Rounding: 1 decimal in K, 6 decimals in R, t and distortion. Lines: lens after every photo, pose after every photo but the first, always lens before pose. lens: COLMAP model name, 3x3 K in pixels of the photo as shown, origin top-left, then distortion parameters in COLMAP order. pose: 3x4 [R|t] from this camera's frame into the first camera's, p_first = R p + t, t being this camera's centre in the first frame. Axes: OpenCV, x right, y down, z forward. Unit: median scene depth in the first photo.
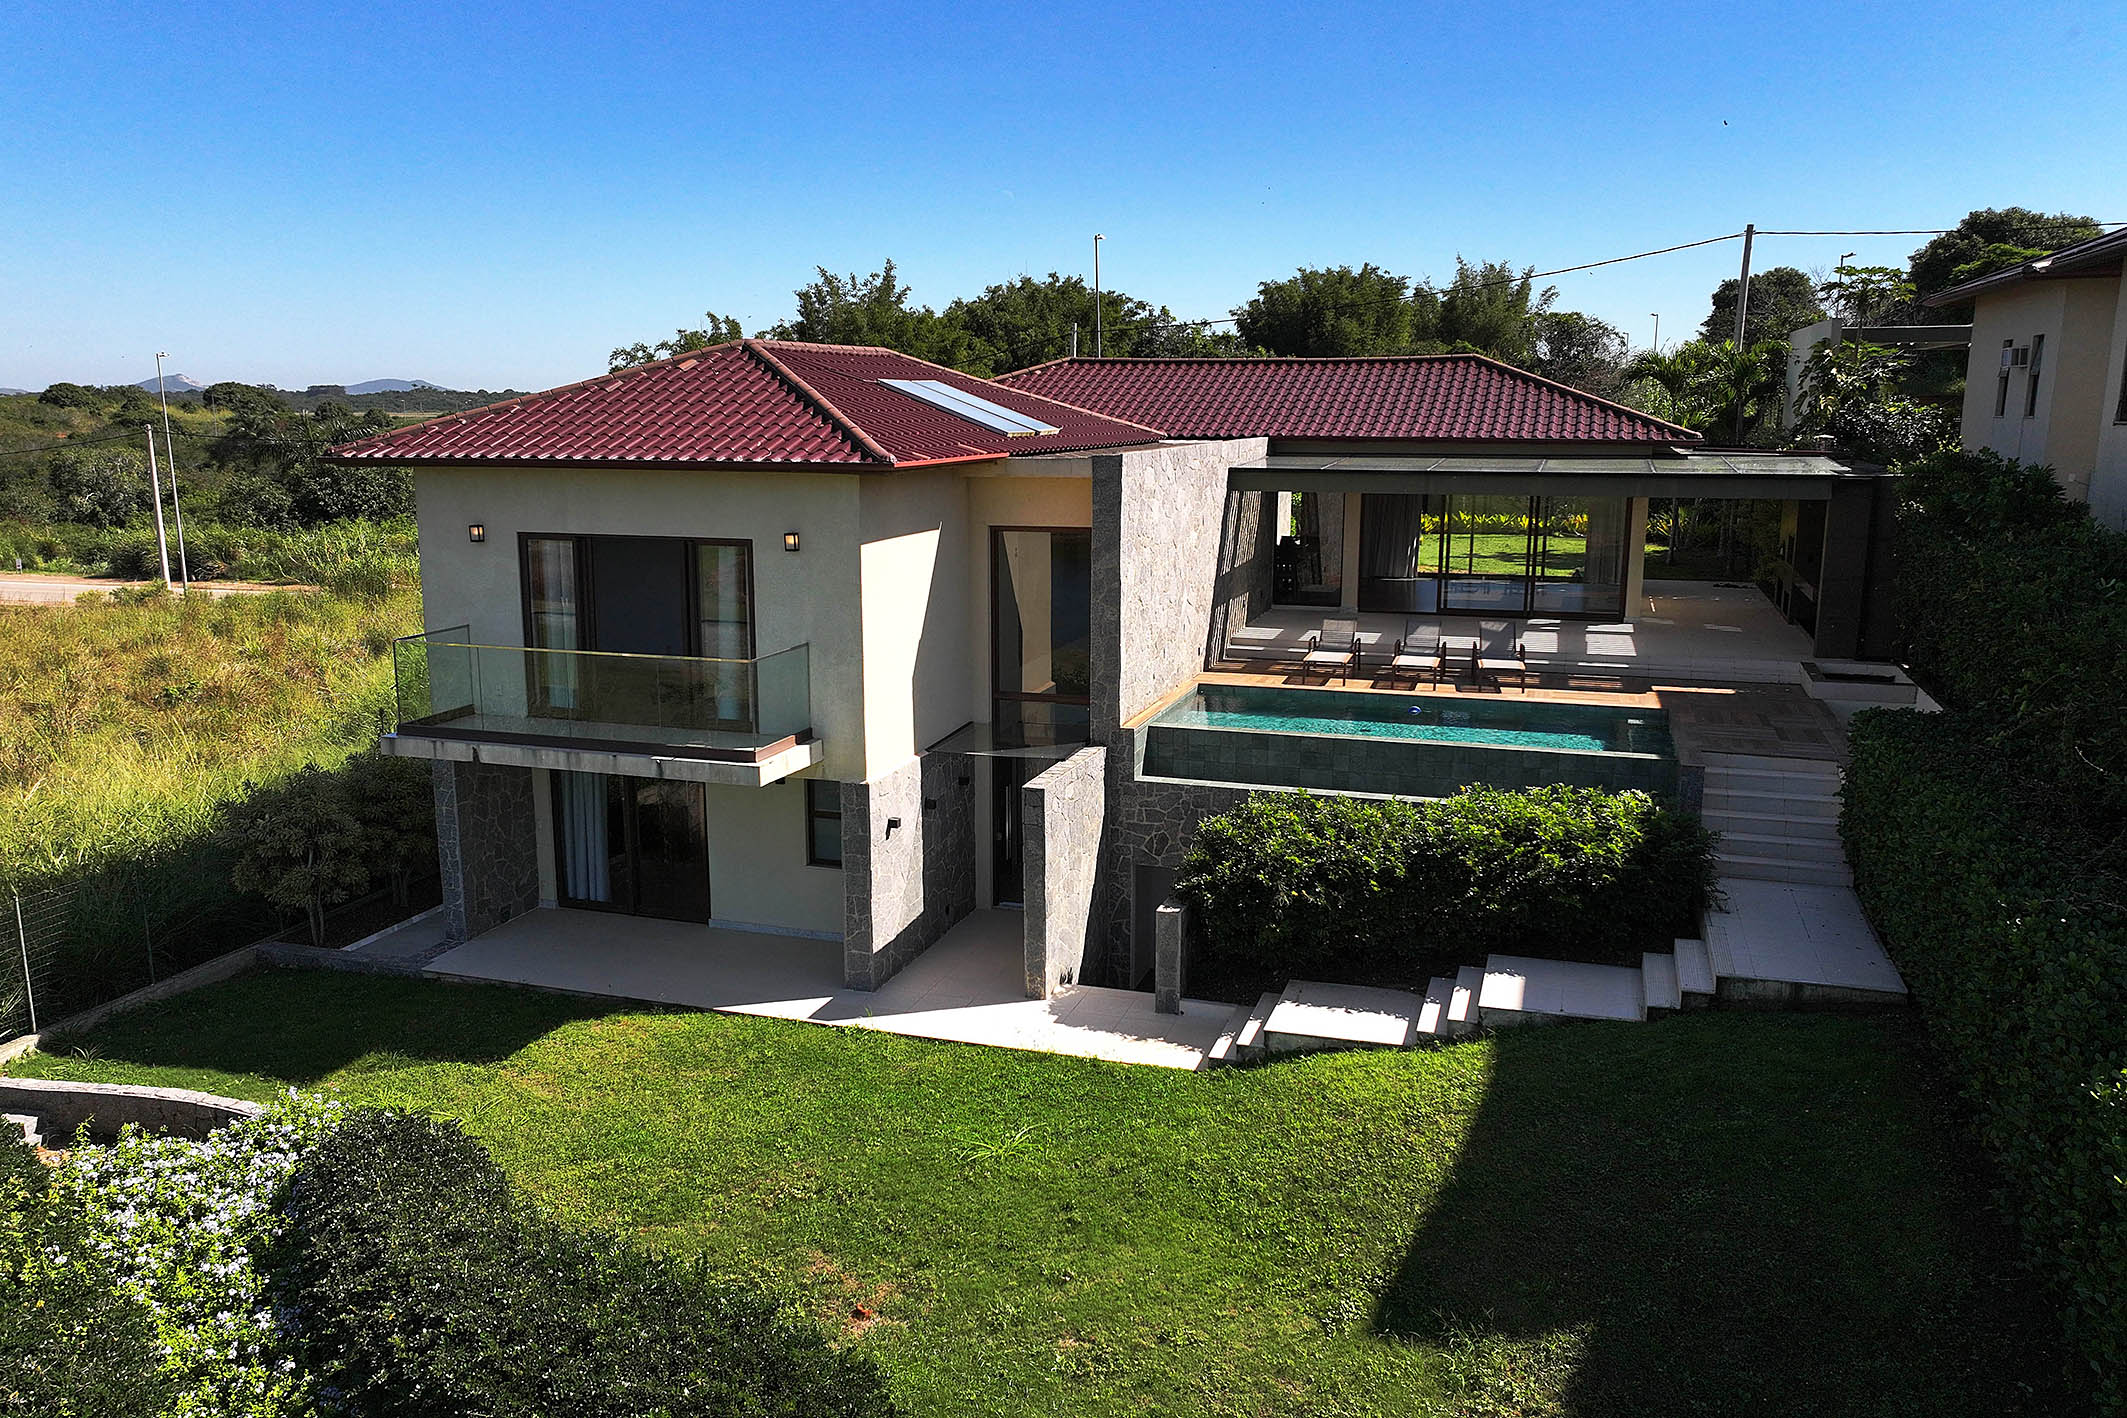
lens RADIAL K [[1617.3, 0, 1030.0], [0, 1617.3, 724.3], [0, 0, 1]] dist [0.002614, 0.006650]
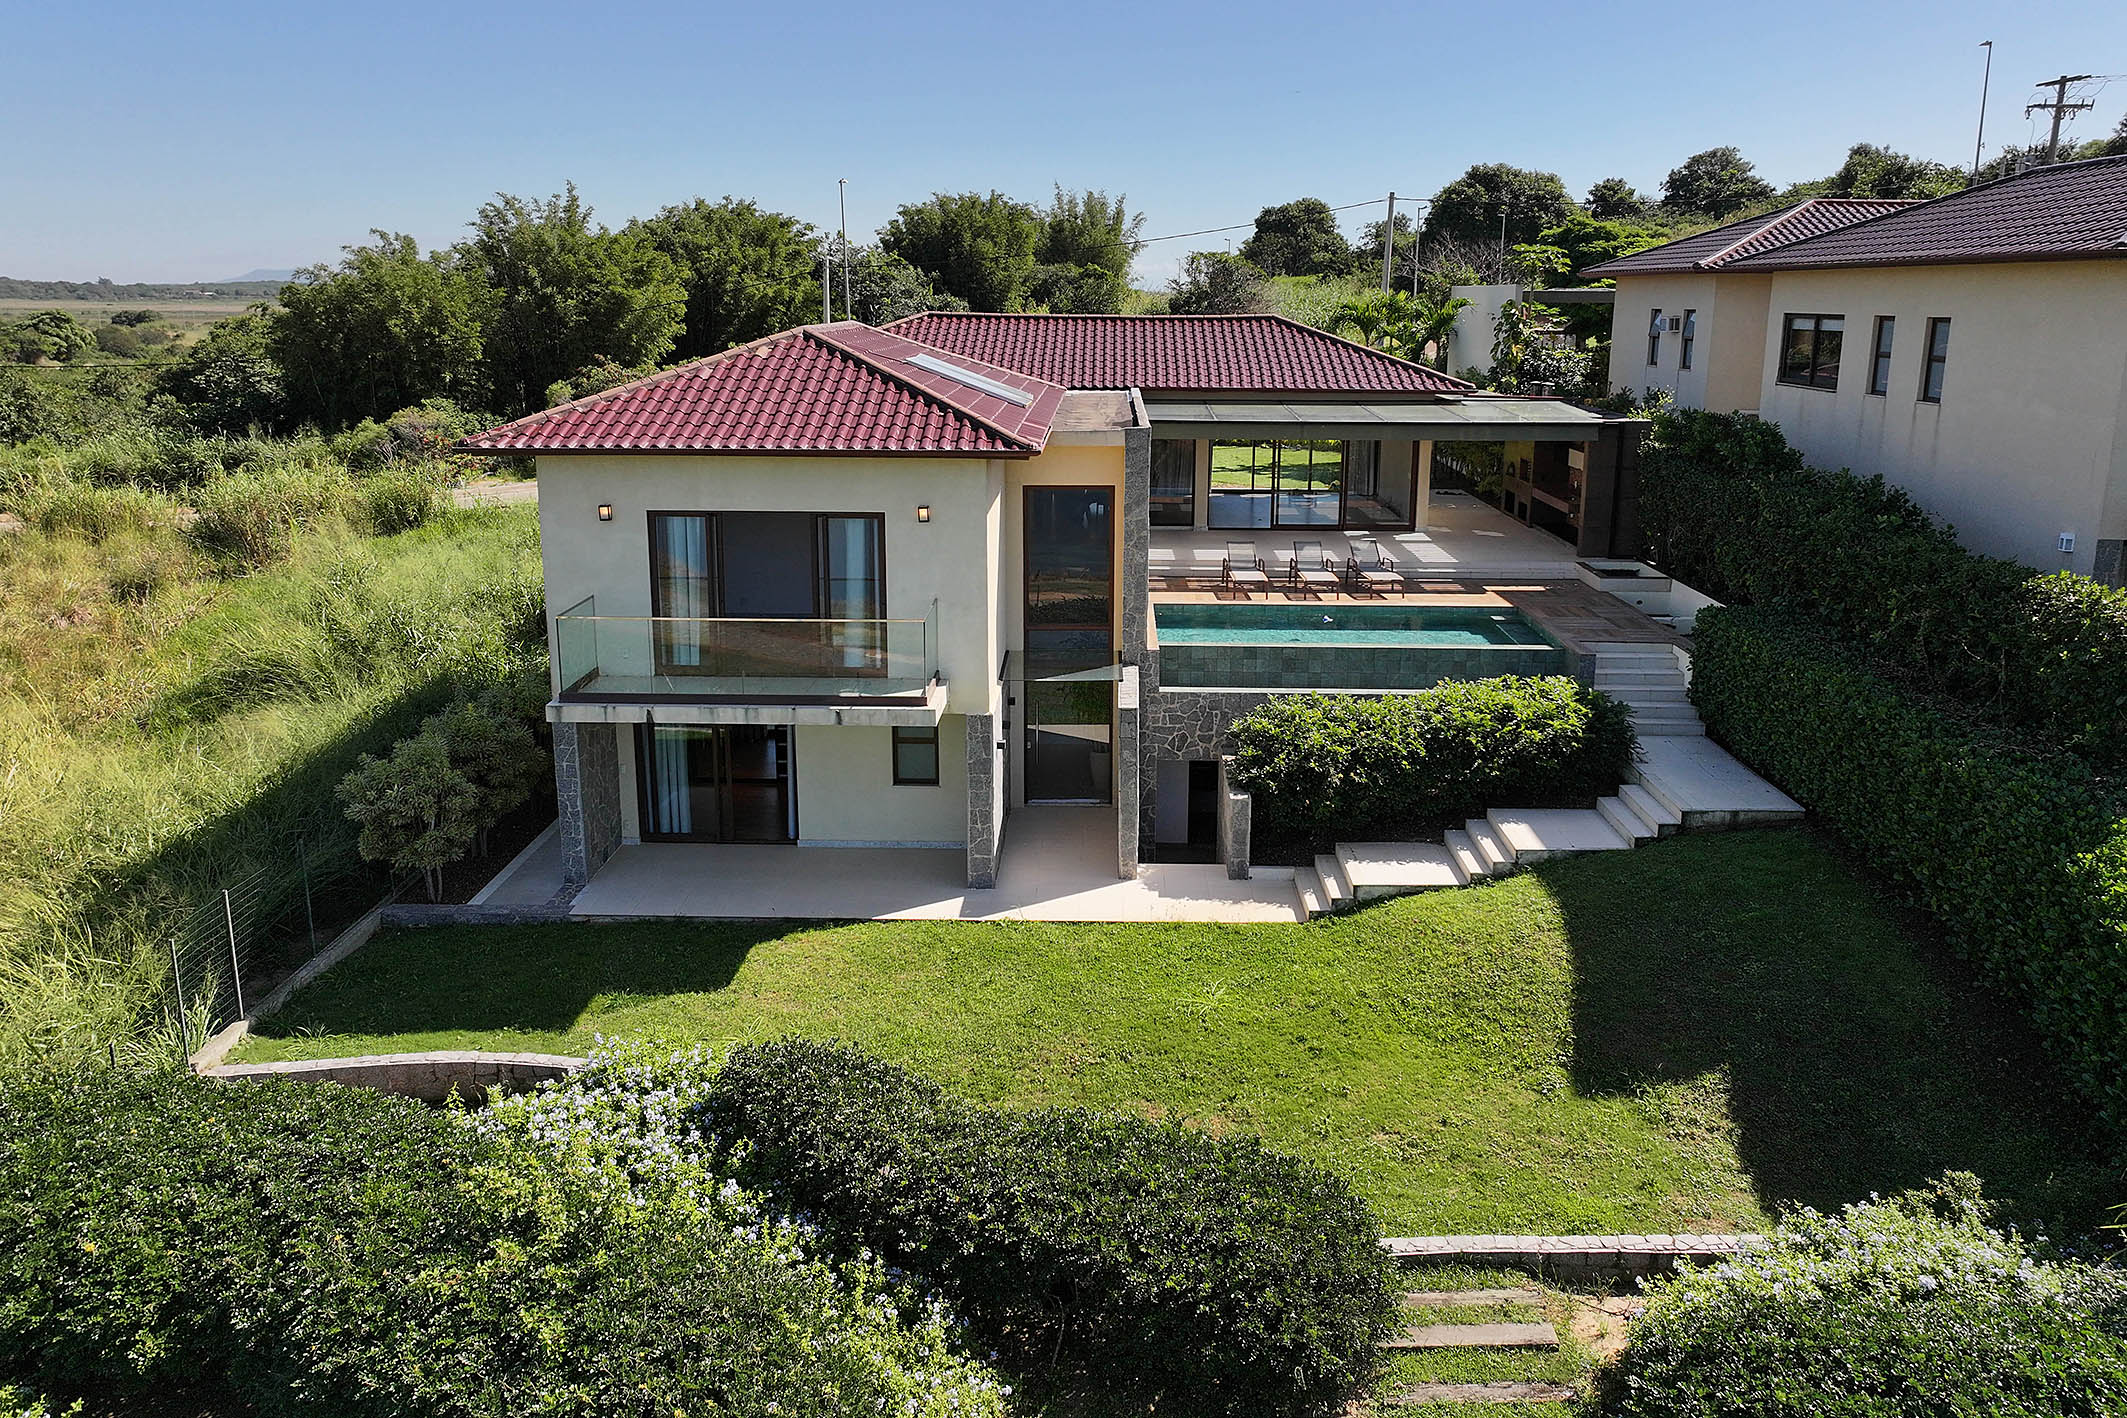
lens RADIAL K [[1491.8, 0, 1071.5], [0, 1491.8, 619.2], [0, 0, 1]] dist [-0.001307, 0.015272]
pose [[0.953738, -0.059121, 0.294769, -0.367395], [0.054059, 0.998217, 0.025299, -0.058399], [-0.295739, -0.008194, 0.955234, -0.062716]]
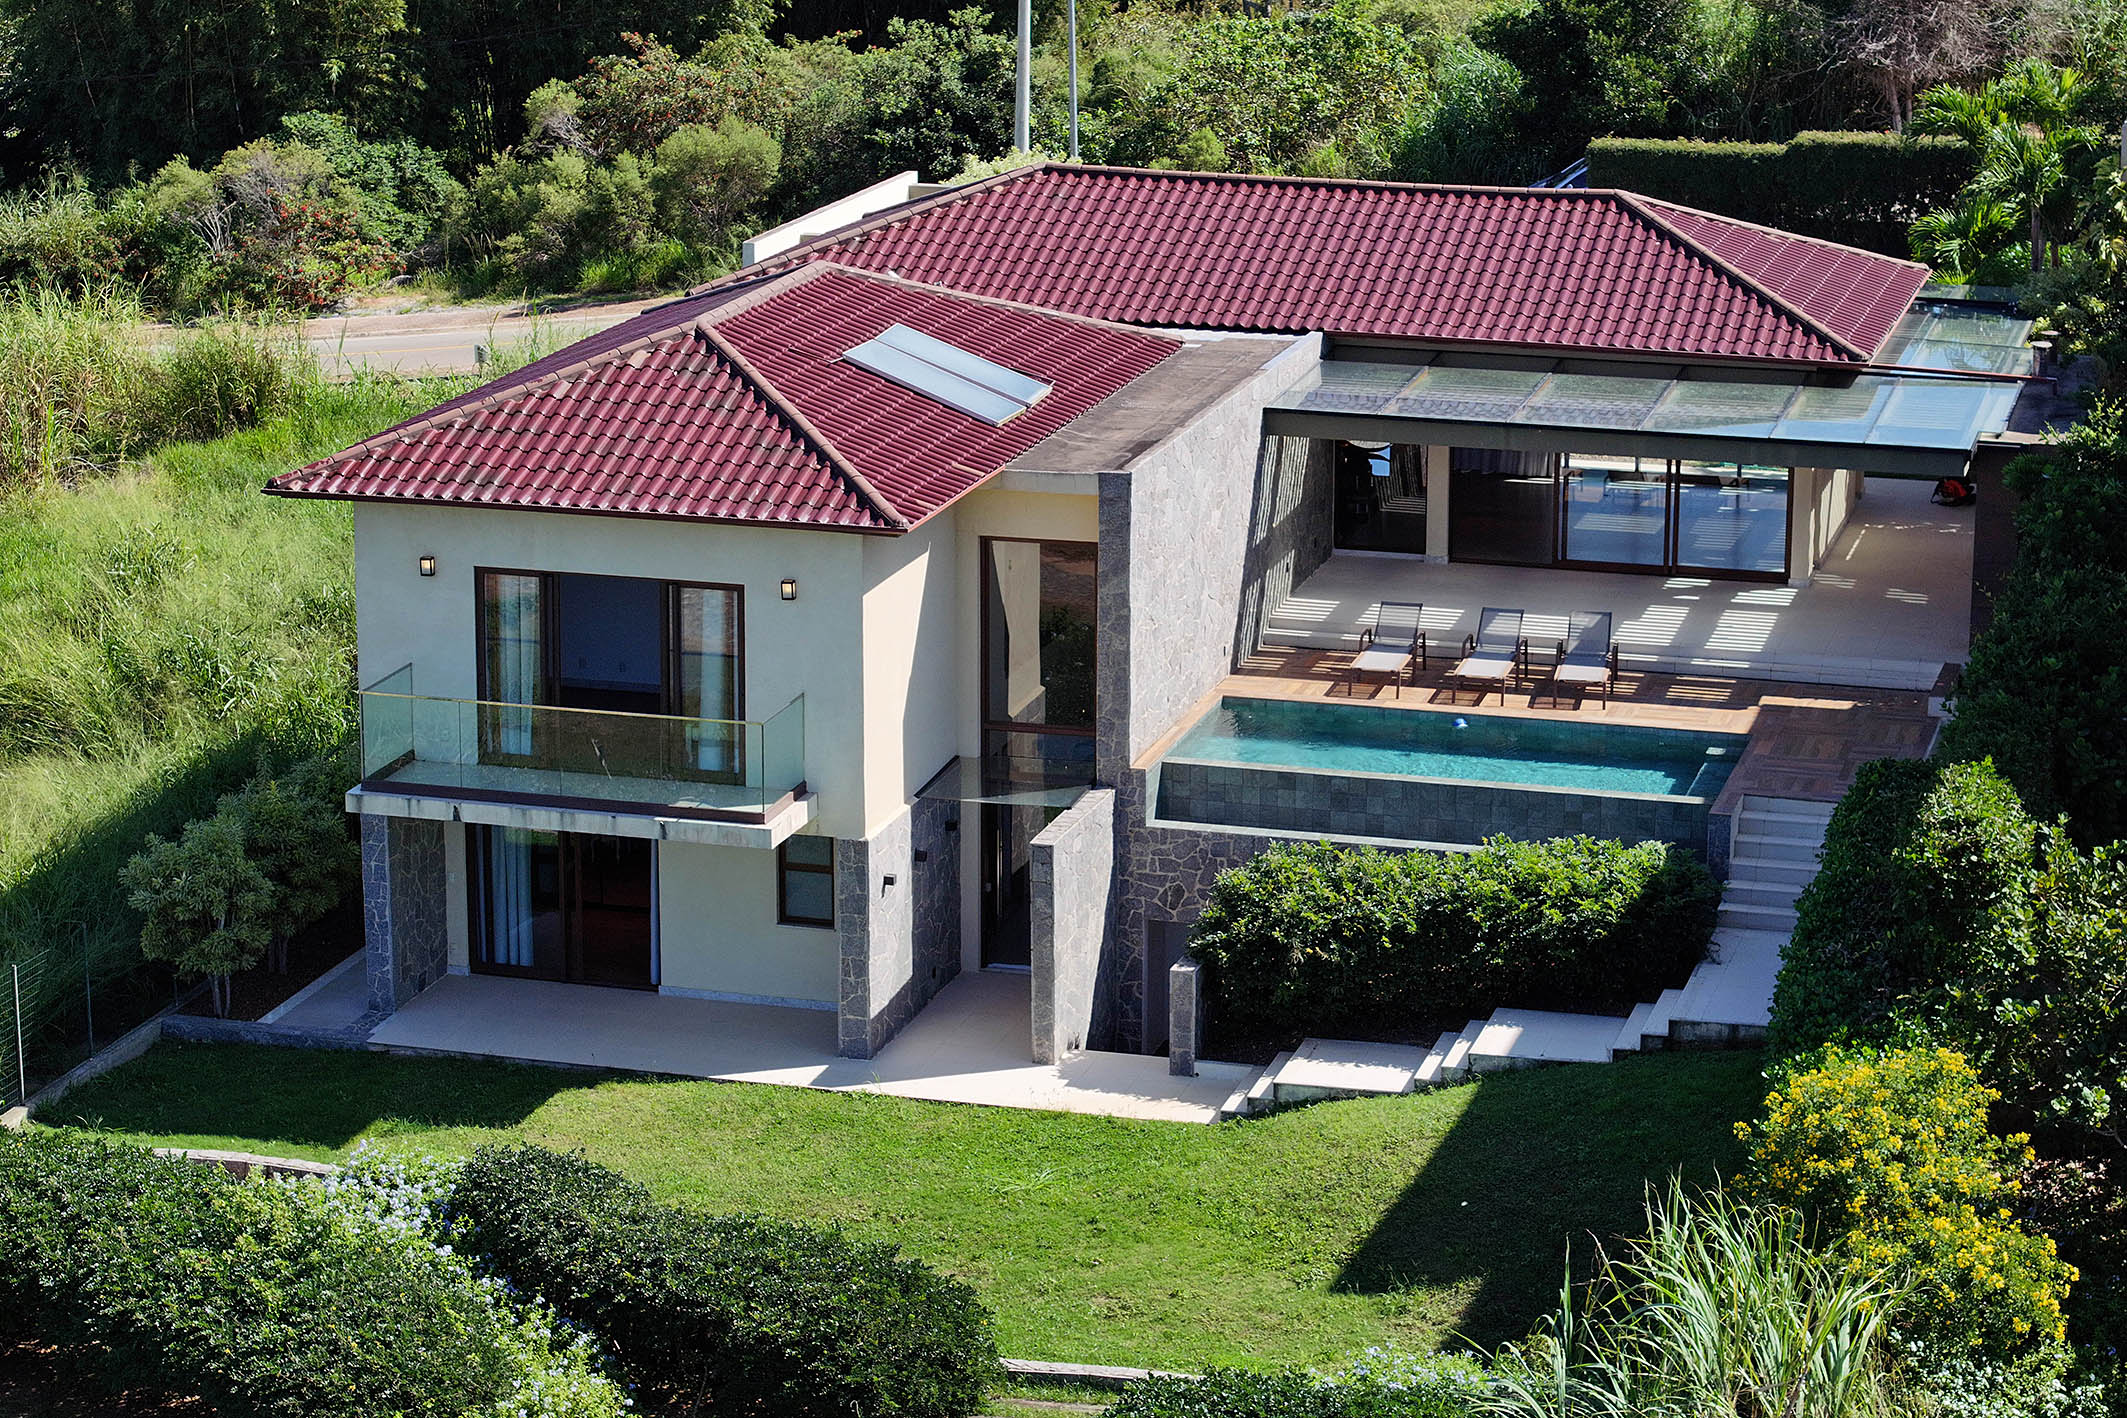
lens RADIAL K [[4713.8, 0, 1063.5], [0, 4713.8, 709.0], [0, 0, 1]] dist [-0.326506, 2.818679]
pose [[0.998676, -0.008003, 0.050823, -0.126646], [0.005226, 0.998498, 0.054532, -0.193150], [-0.051183, -0.054194, 0.997218, -1.784651]]
